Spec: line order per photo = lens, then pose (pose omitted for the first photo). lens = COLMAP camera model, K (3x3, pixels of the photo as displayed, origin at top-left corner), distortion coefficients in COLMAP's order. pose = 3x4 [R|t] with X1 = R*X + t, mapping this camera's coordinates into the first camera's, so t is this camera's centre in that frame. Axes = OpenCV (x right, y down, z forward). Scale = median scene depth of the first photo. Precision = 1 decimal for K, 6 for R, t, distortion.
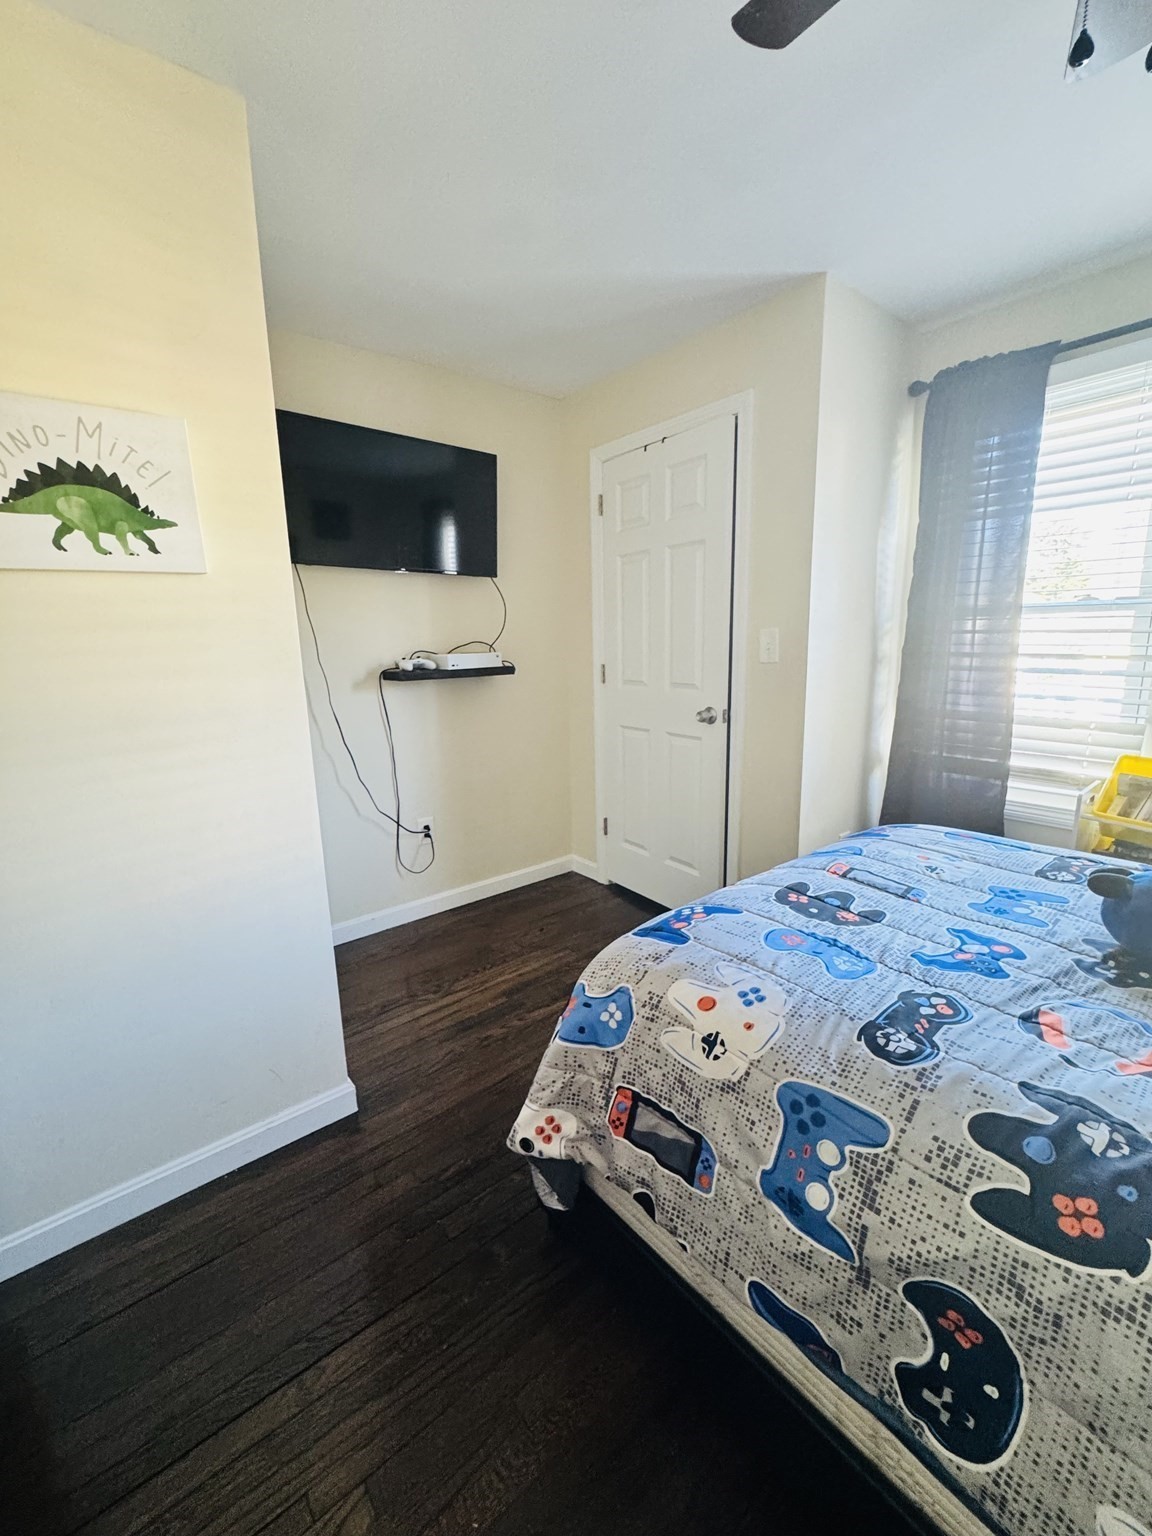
lens RADIAL K [[615.2, 0, 575.9], [0, 615.2, 767.7], [0, 0, 1]] dist [-0.002952, 0.000493]
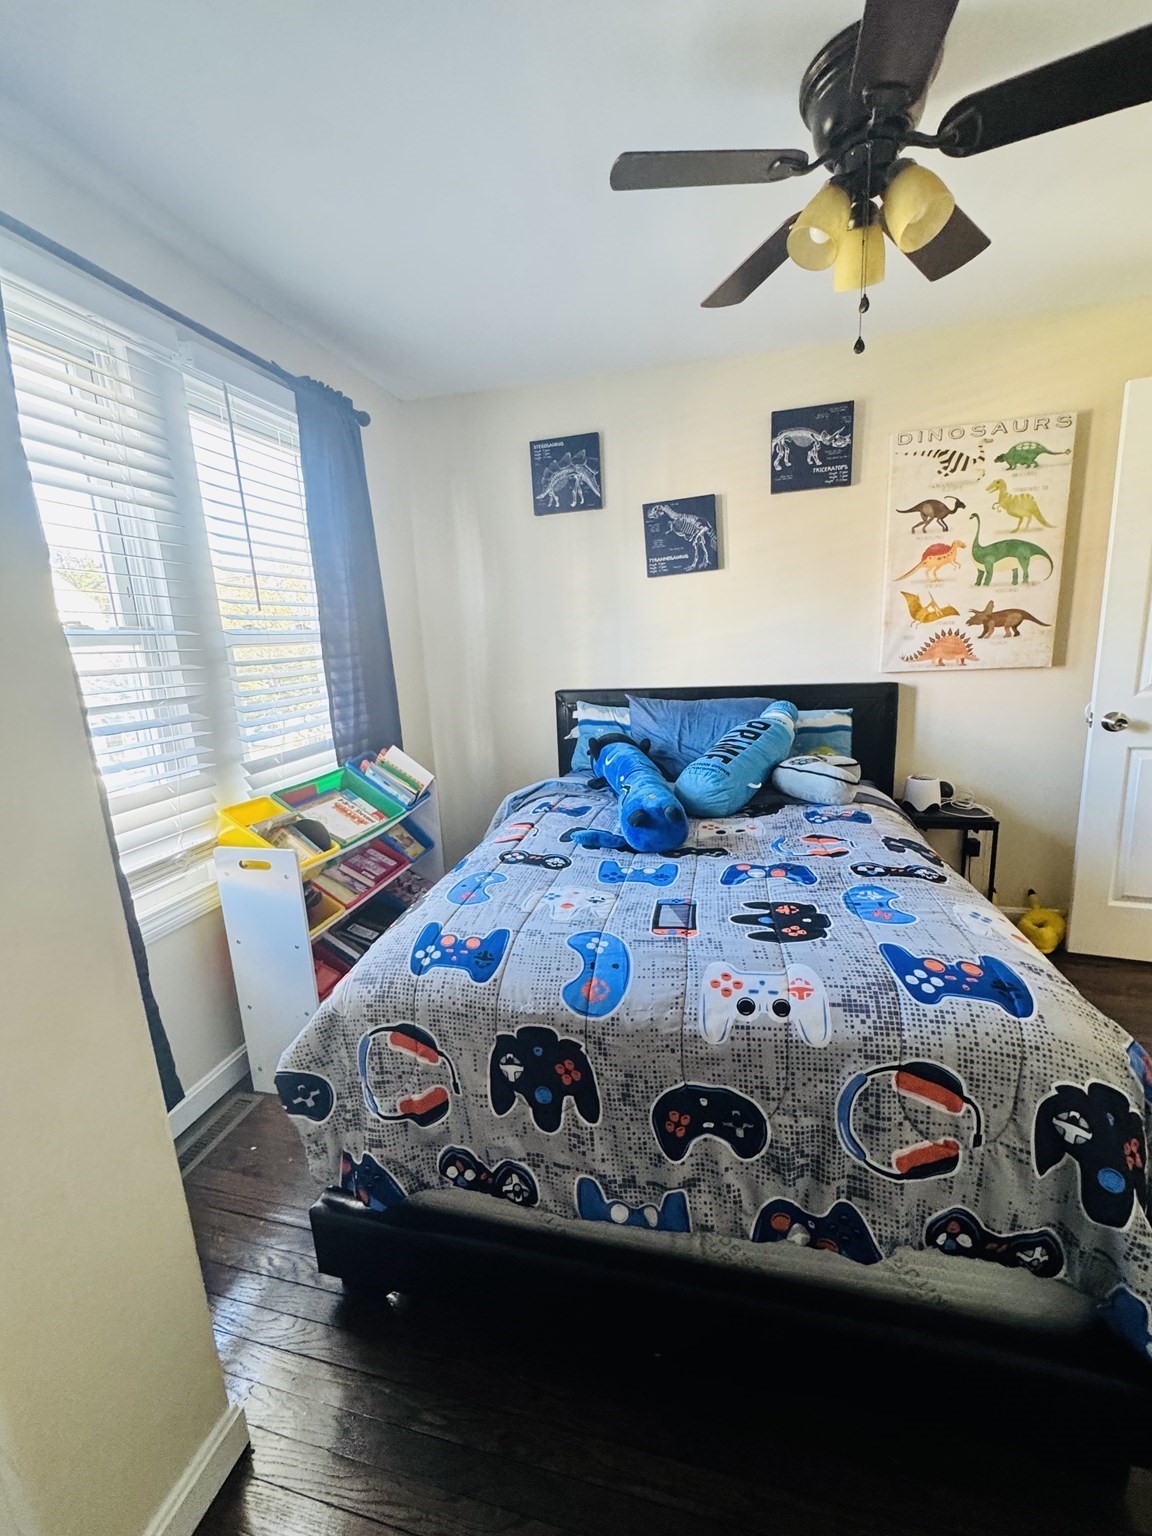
lens RADIAL K [[615.2, 0, 572.7], [0, 615.2, 759.6], [0, 0, 1]] dist [-0.002952, 0.000493]
pose [[-0.593966, -0.108276, 0.797171, -0.140117], [0.218882, 0.931771, 0.289645, -0.355919], [-0.774142, 0.346526, -0.529740, 1.635346]]
